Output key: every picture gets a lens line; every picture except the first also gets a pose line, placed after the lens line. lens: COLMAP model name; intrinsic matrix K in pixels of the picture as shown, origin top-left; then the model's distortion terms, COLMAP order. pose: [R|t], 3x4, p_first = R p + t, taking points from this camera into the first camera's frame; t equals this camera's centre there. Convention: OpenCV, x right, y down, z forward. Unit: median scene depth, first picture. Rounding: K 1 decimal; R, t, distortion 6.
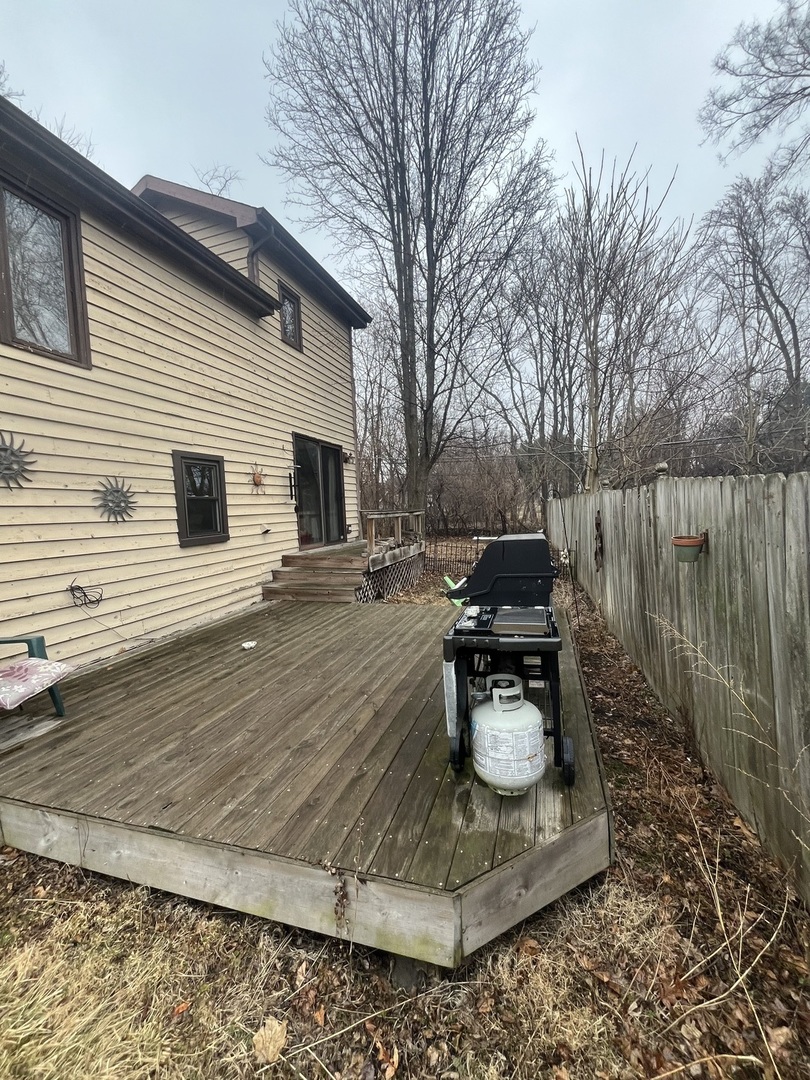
lens RADIAL K [[431.2, 0, 405.0], [0, 431.2, 540.0], [0, 0, 1]] dist [-0.007164, 0.000201]
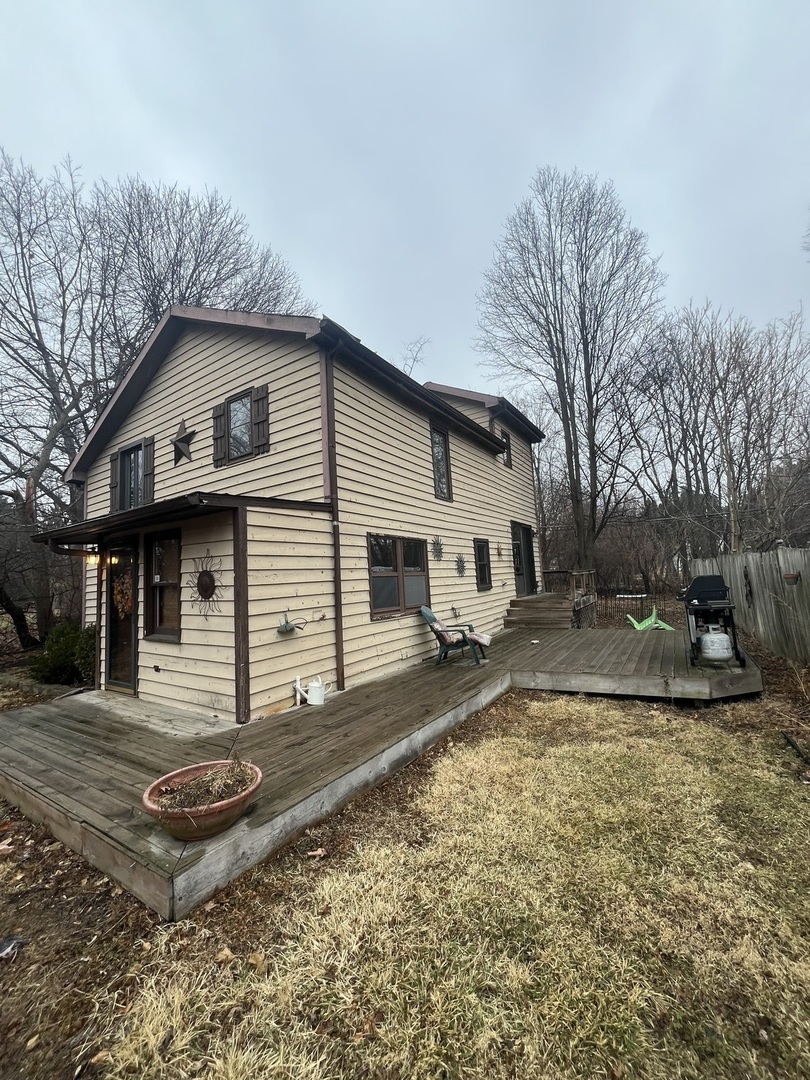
lens RADIAL K [[431.2, 0, 405.0], [0, 431.2, 540.0], [0, 0, 1]] dist [-0.007164, 0.000201]
pose [[0.968814, -0.035661, -0.245211, -0.284037], [-0.001164, 0.988924, -0.148416, 0.056401], [0.247788, 0.144072, 0.958042, -0.638621]]
